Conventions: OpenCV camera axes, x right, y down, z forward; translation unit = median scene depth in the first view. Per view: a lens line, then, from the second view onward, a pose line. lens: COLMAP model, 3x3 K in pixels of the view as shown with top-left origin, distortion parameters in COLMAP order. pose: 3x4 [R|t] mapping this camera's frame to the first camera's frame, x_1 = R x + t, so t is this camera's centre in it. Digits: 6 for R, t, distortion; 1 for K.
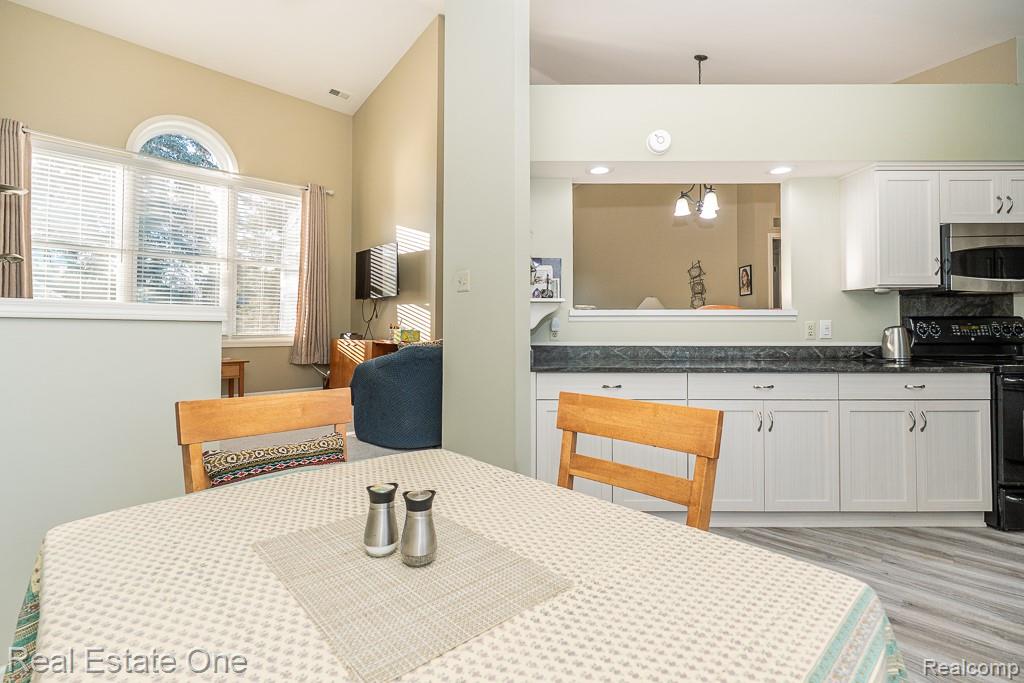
lens RADIAL K [[474.0, 0, 513.1], [0, 474.0, 310.4], [0, 0, 1]] dist [-0.009250, 0.003935]
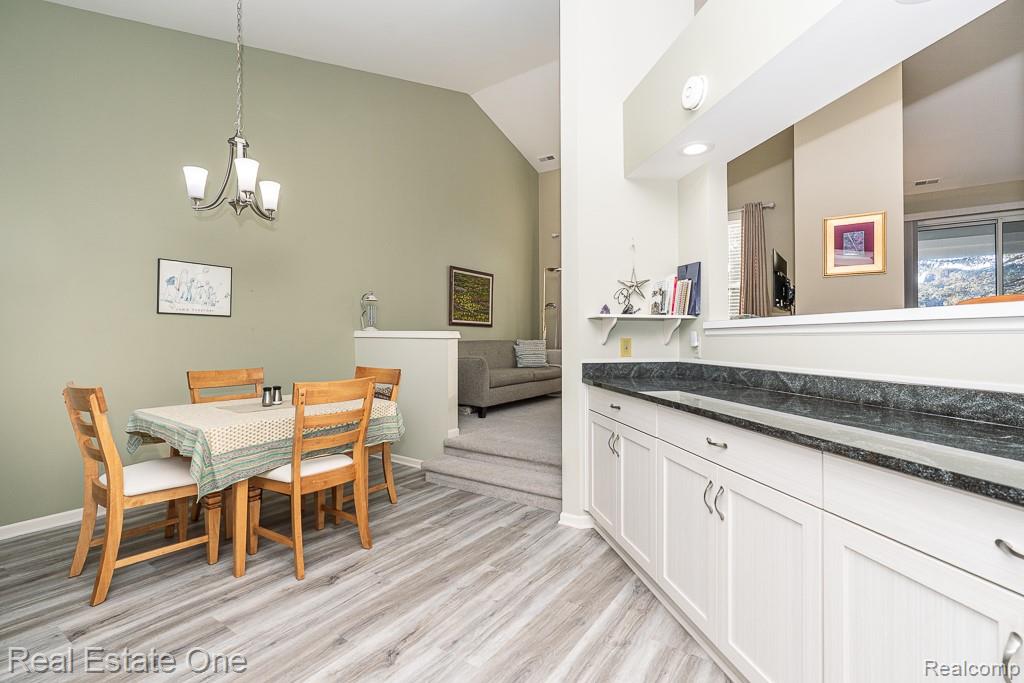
lens RADIAL K [[474.0, 0, 514.4], [0, 474.0, 338.4], [0, 0, 1]] dist [-0.009250, 0.003935]
pose [[0.187055, -0.001704, -0.982348, 0.902671], [0.030174, 0.999537, 0.004012, 0.015658], [0.981886, -0.030392, 0.187019, 0.537607]]
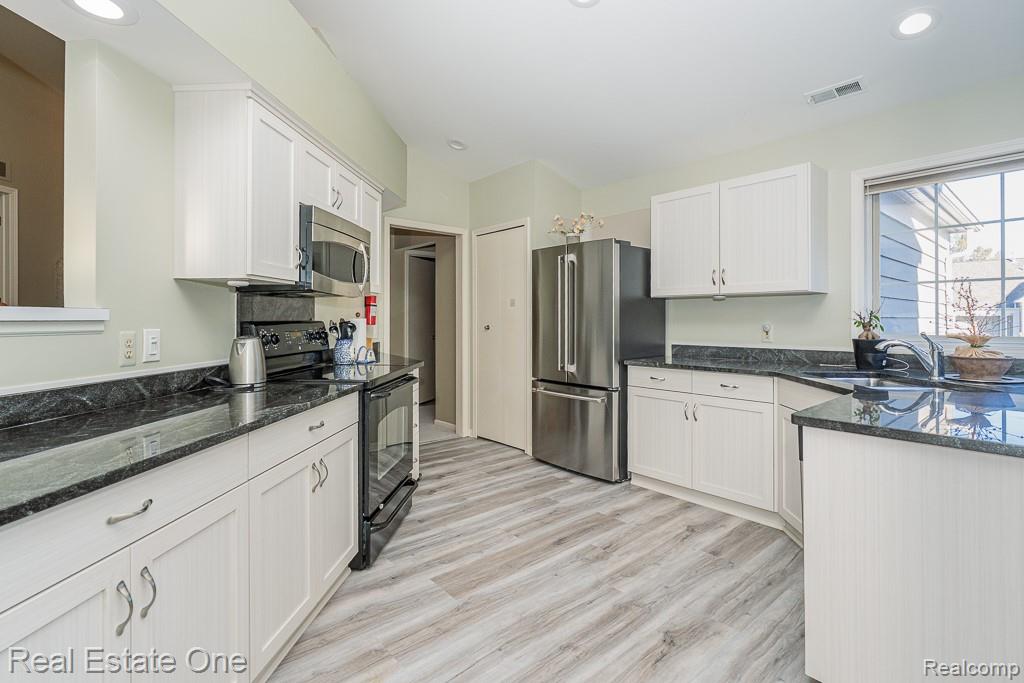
lens RADIAL K [[474.0, 0, 512.8], [0, 474.0, 307.6], [0, 0, 1]] dist [-0.009250, 0.003935]
pose [[0.073490, 0.025205, 0.996977, 0.144089], [-0.026214, 0.999384, -0.023333, -0.002134], [-0.996951, -0.024420, 0.074105, 0.559530]]
